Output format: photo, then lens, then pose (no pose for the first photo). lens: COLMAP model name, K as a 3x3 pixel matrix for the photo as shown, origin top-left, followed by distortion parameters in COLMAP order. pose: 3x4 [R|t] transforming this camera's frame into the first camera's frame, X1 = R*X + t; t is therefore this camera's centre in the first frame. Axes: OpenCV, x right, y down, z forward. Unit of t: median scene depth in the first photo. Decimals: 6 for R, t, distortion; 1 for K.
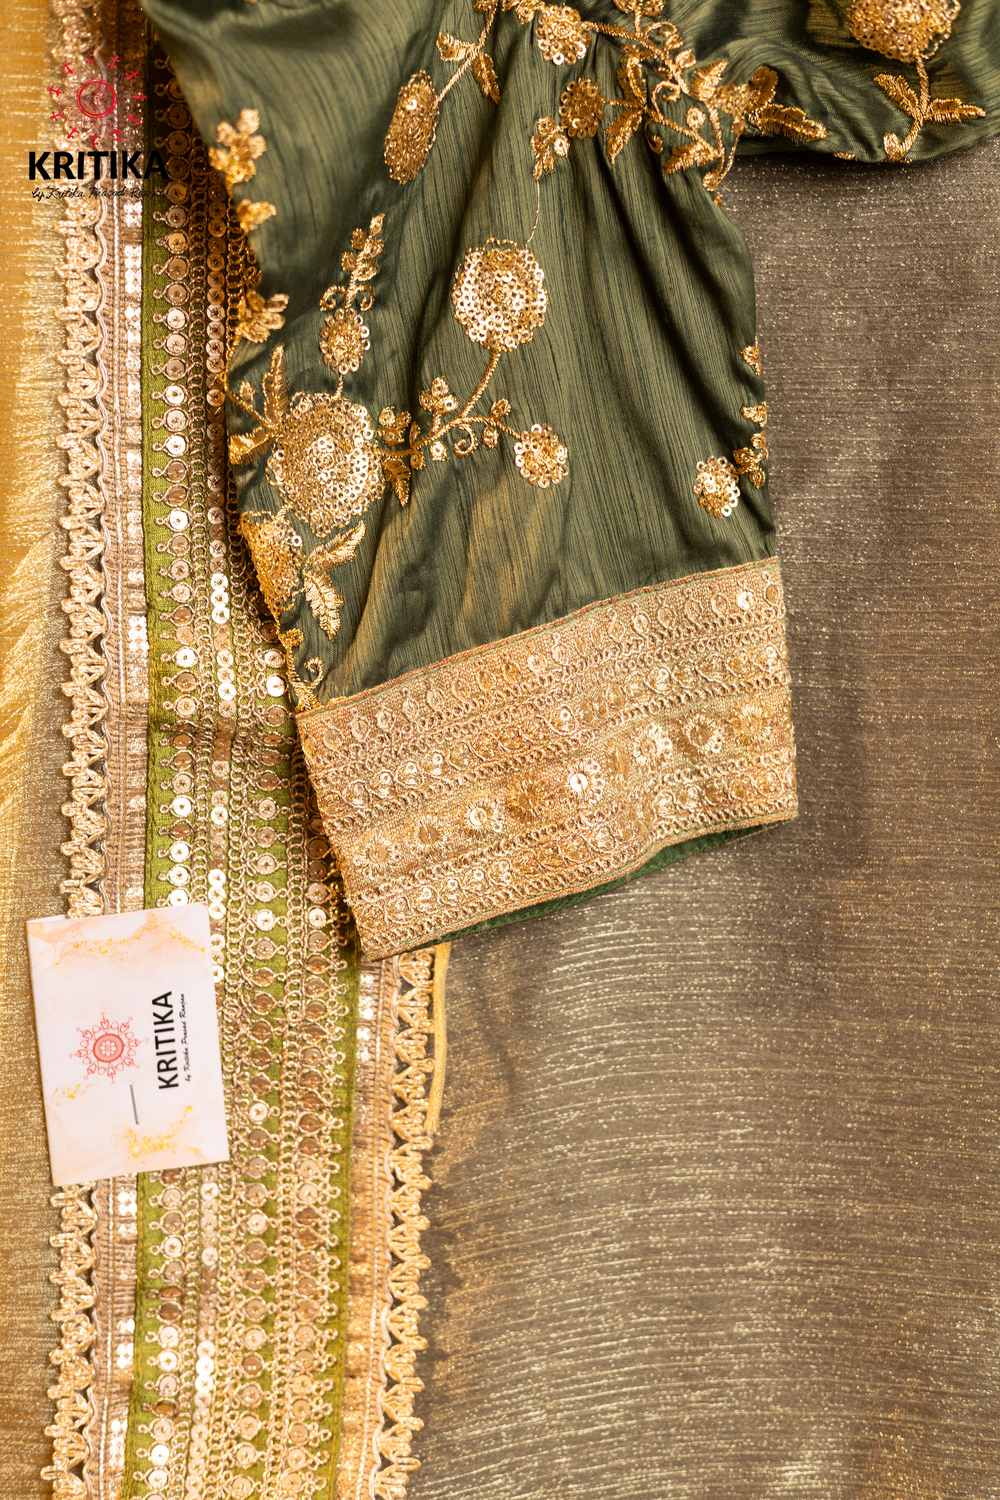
lens RADIAL K [[2709.7, 0, 500.1], [0, 2709.7, 821.6], [0, 0, 1]] dist [-0.048935, 0.155058]
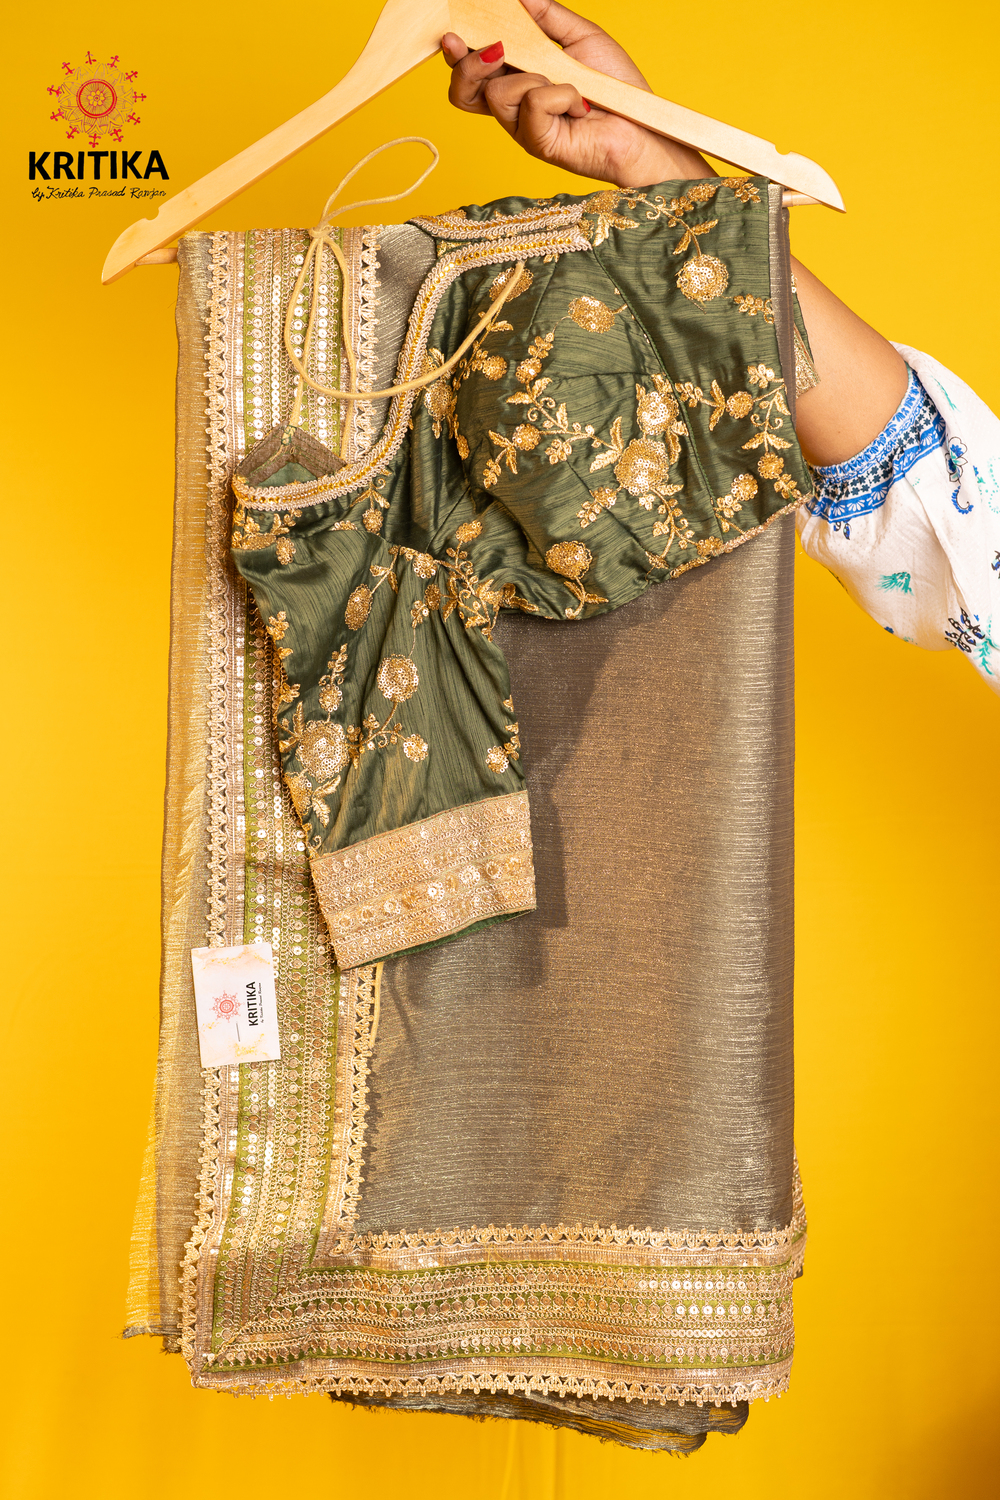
lens RADIAL K [[1965.7, 0, 331.7], [0, 1965.7, 749.2], [0, 0, 1]] dist [0.013169, -2.174383]
pose [[0.989677, 0.005262, -0.143222, 0.177634], [-0.014739, 0.997764, -0.065191, -0.024815], [0.142559, 0.066629, 0.987541, -0.624911]]
